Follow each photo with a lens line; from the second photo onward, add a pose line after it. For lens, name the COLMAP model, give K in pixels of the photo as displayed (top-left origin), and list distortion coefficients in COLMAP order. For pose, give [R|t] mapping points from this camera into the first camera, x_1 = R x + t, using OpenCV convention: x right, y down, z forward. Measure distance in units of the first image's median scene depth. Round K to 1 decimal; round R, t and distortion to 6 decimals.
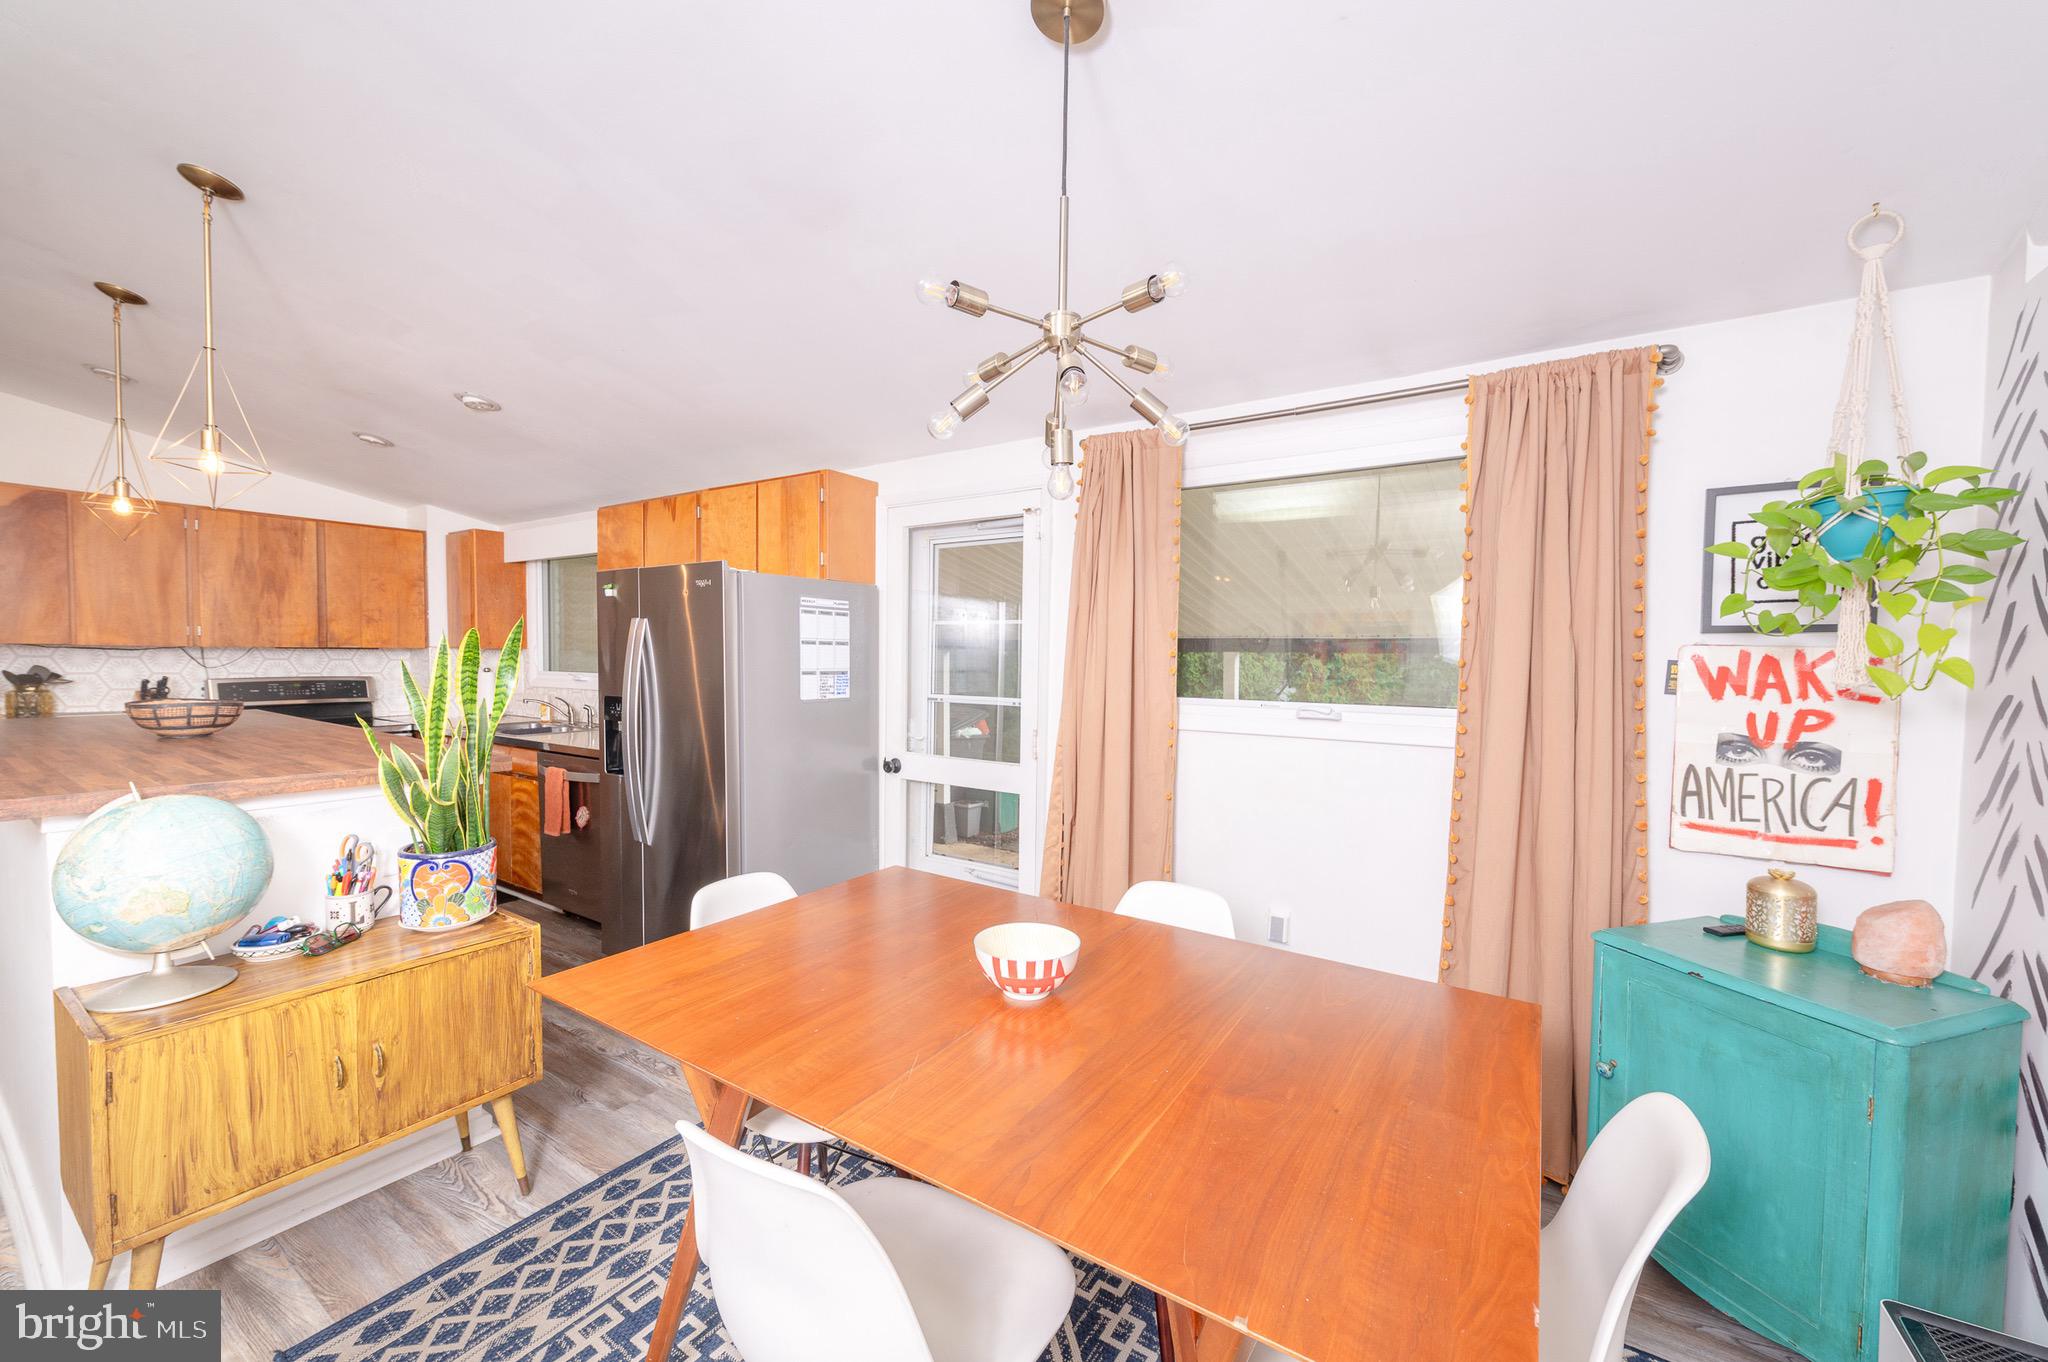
lens RADIAL K [[797.6, 0, 1025.9], [0, 797.6, 684.4], [0, 0, 1]] dist [0.007634, -0.003363]
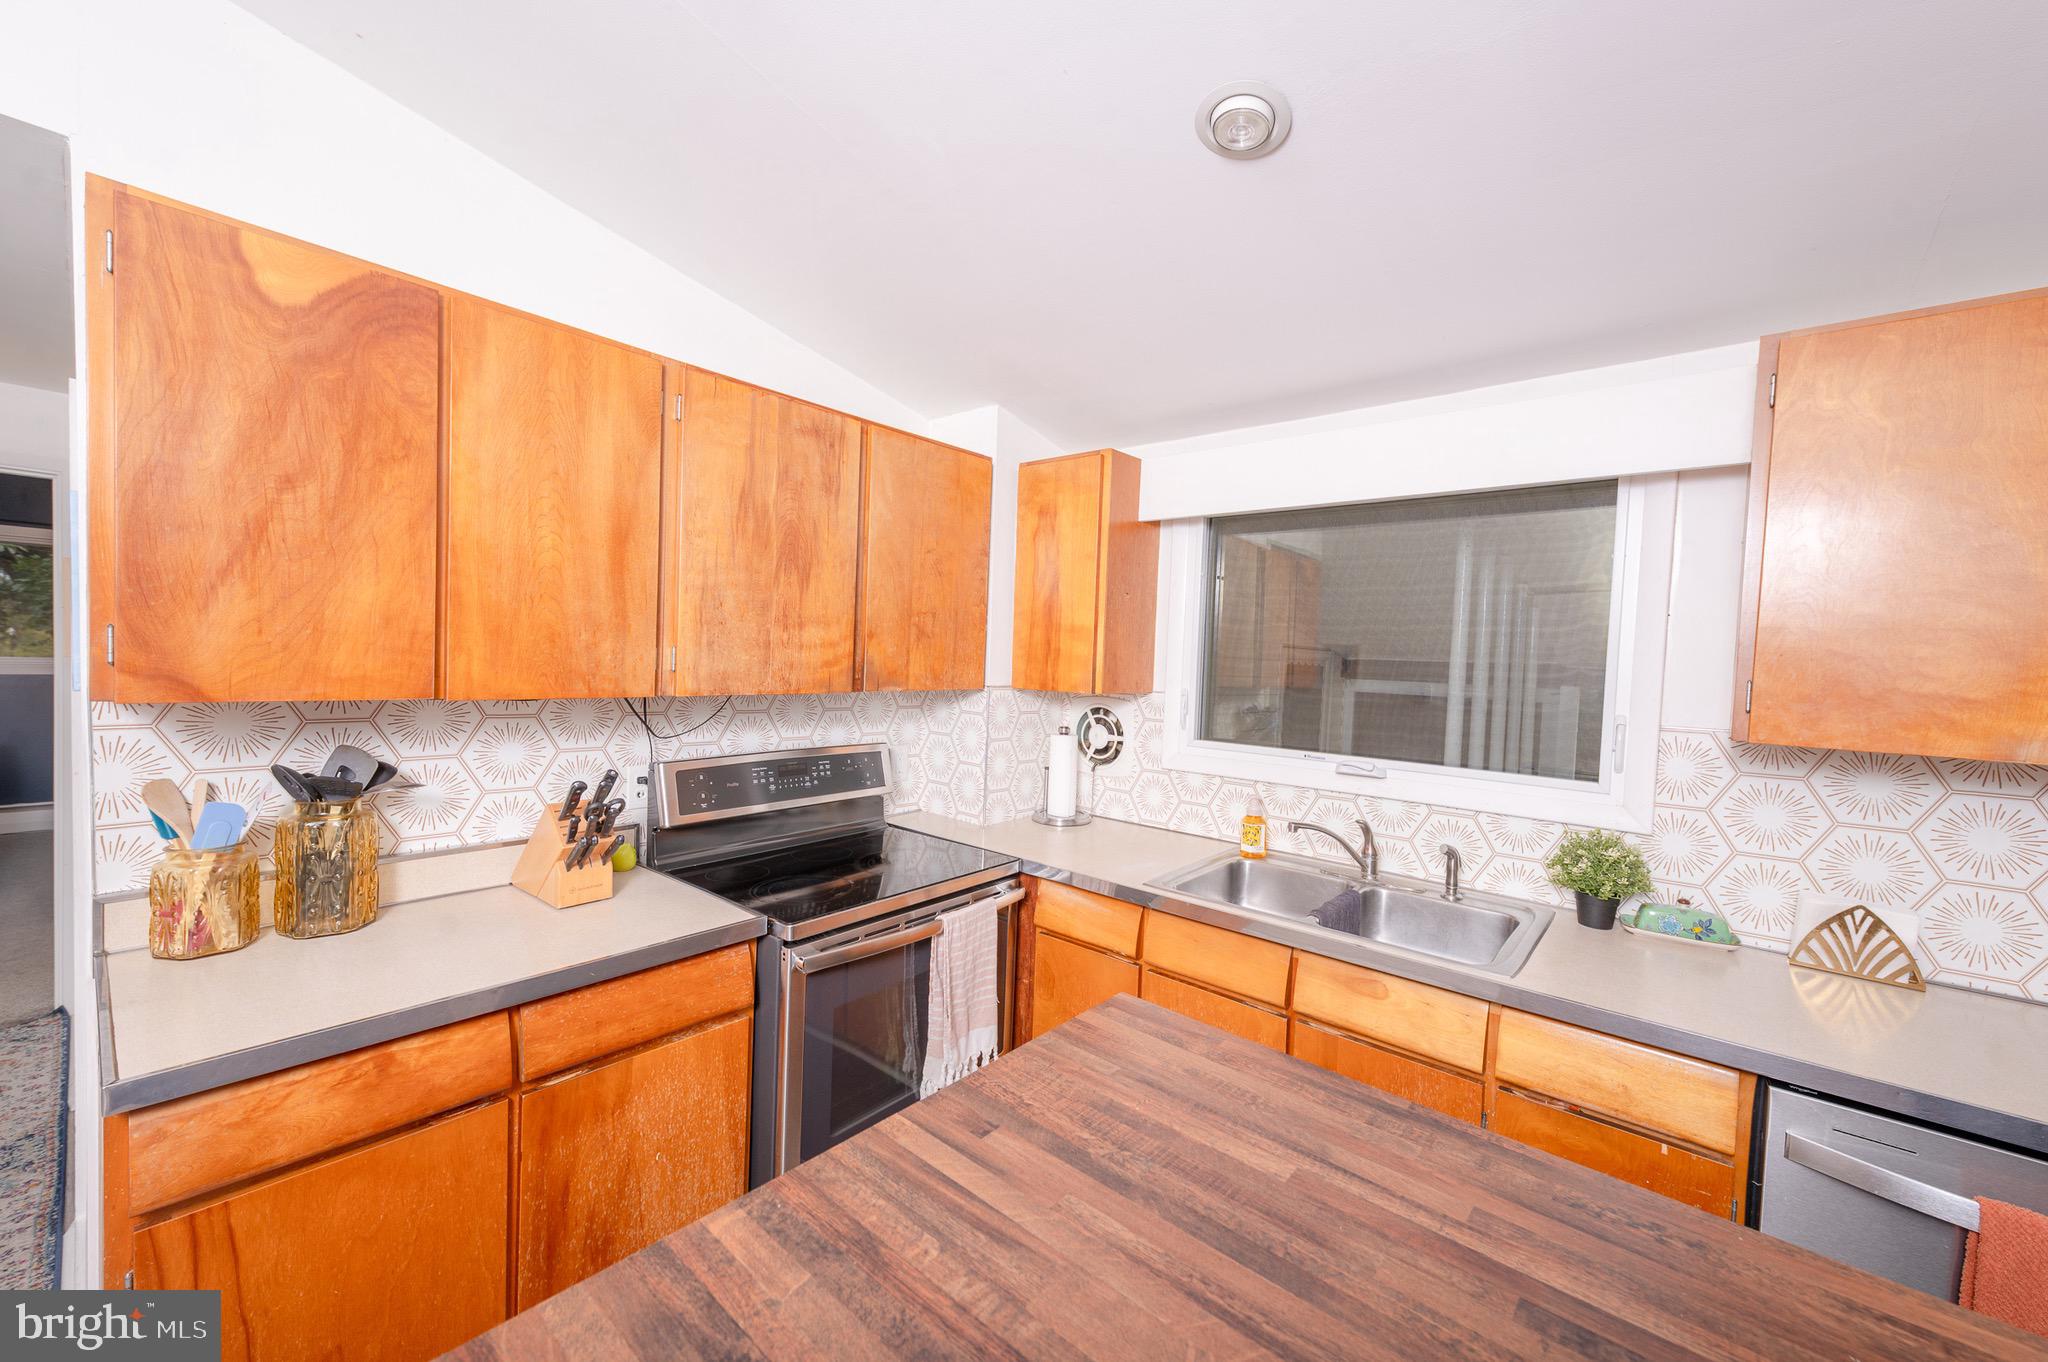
lens RADIAL K [[797.6, 0, 1025.9], [0, 797.6, 684.4], [0, 0, 1]] dist [0.007634, -0.003363]
pose [[0.993018, 0.025650, -0.115143, -1.911413], [-0.026263, 0.999648, -0.003806, -0.136288], [0.115005, 0.006803, 0.993342, 1.440949]]
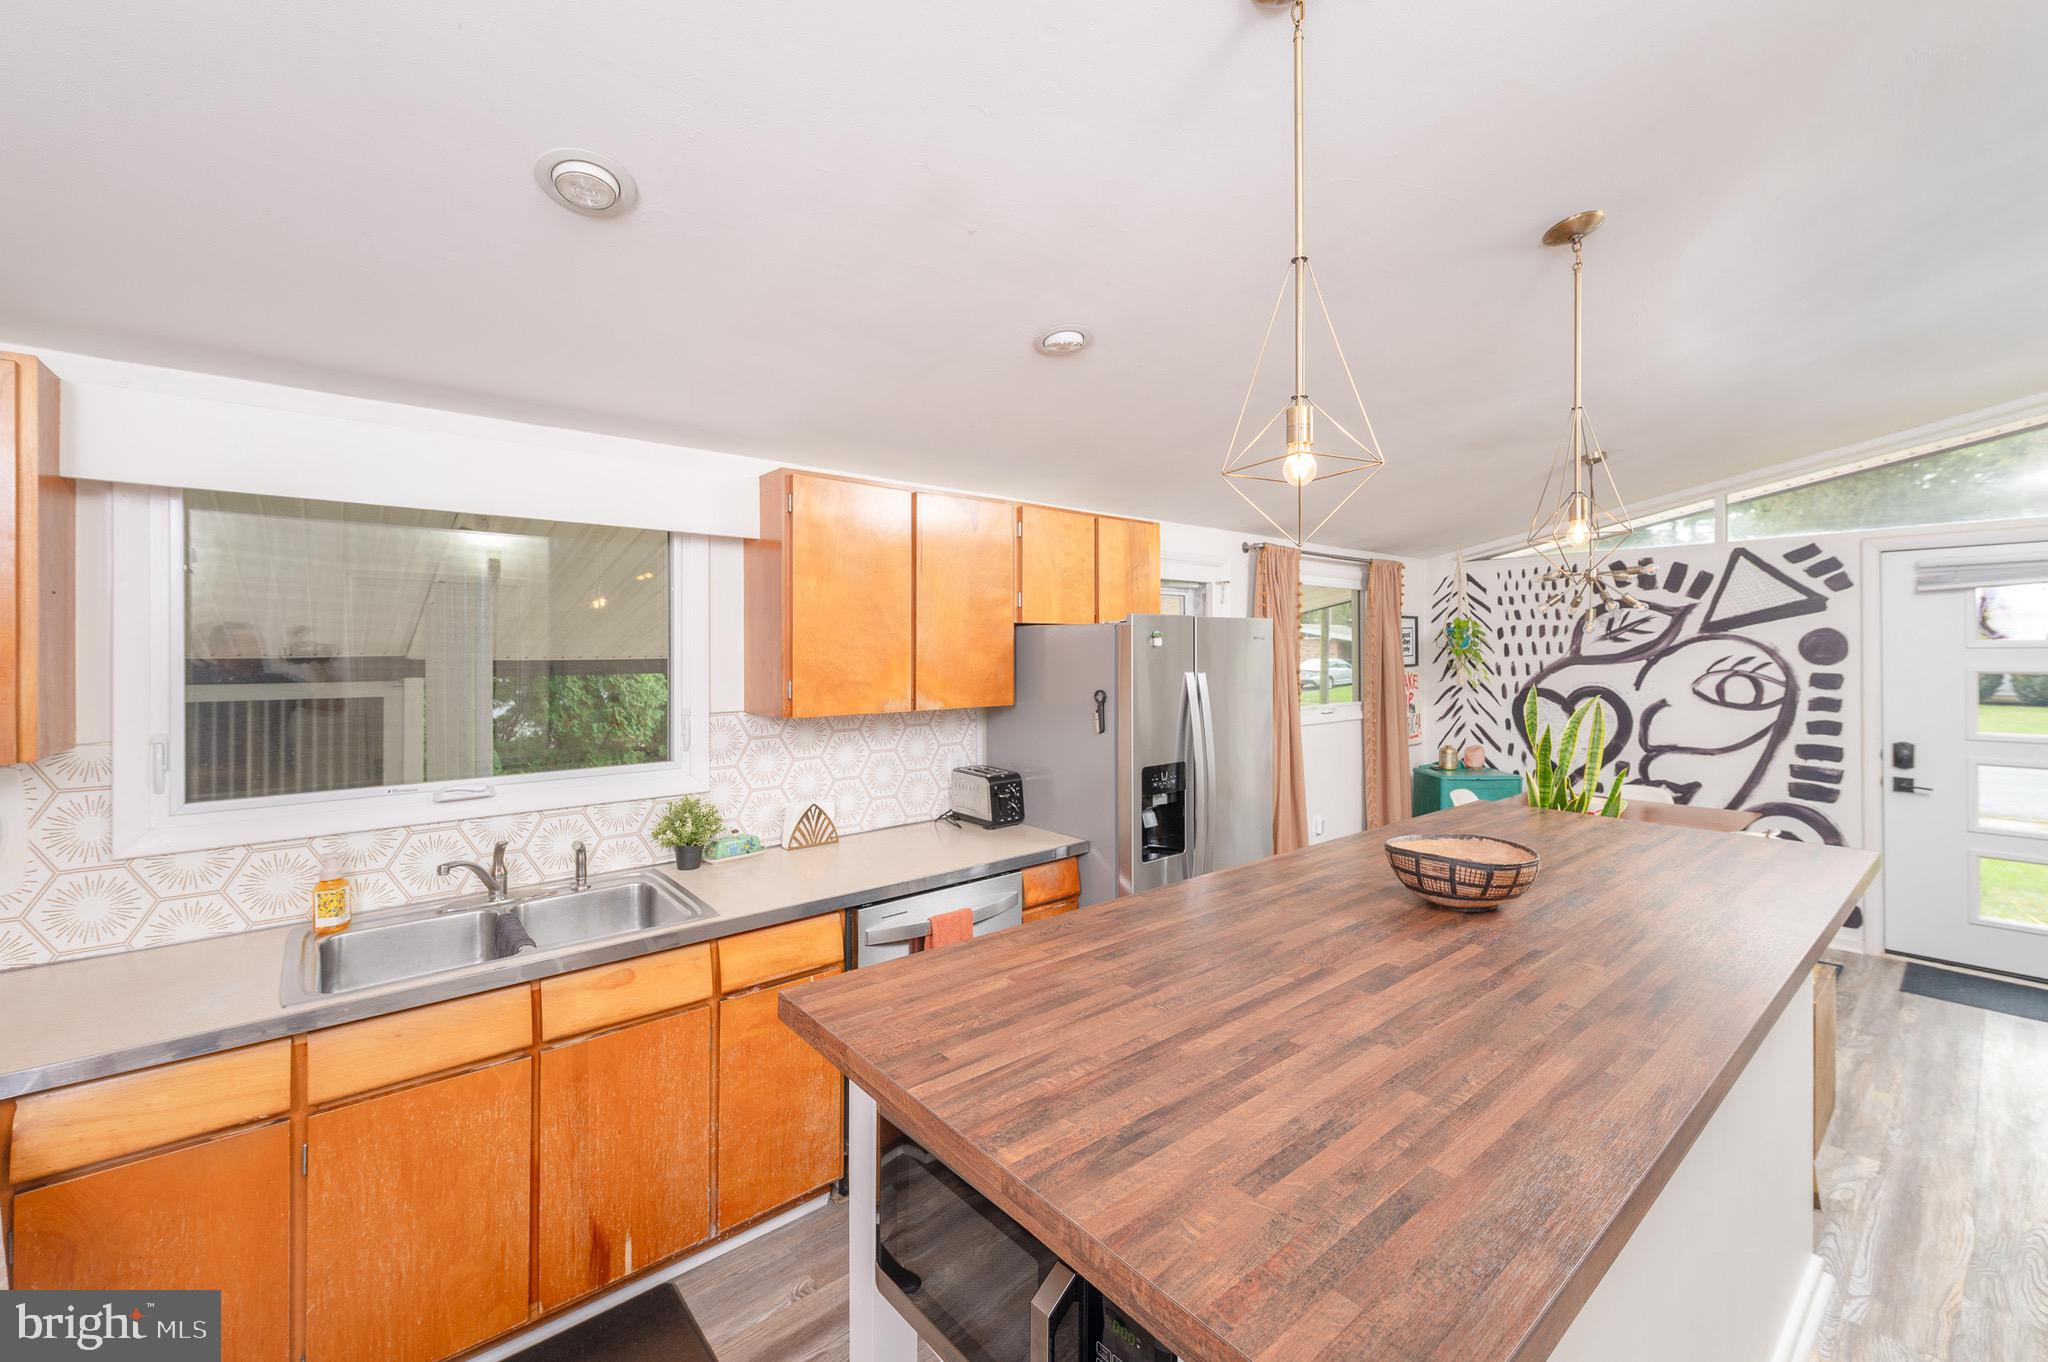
lens RADIAL K [[831.4, 0, 1020.3], [0, 831.4, 639.6], [0, 0, 1]] dist [0.012011, -0.004552]
pose [[0.270135, -0.004318, 0.962813, -2.505723], [0.041901, 0.999095, -0.007276, -0.204734], [-0.961910, 0.042309, 0.270071, 1.600779]]
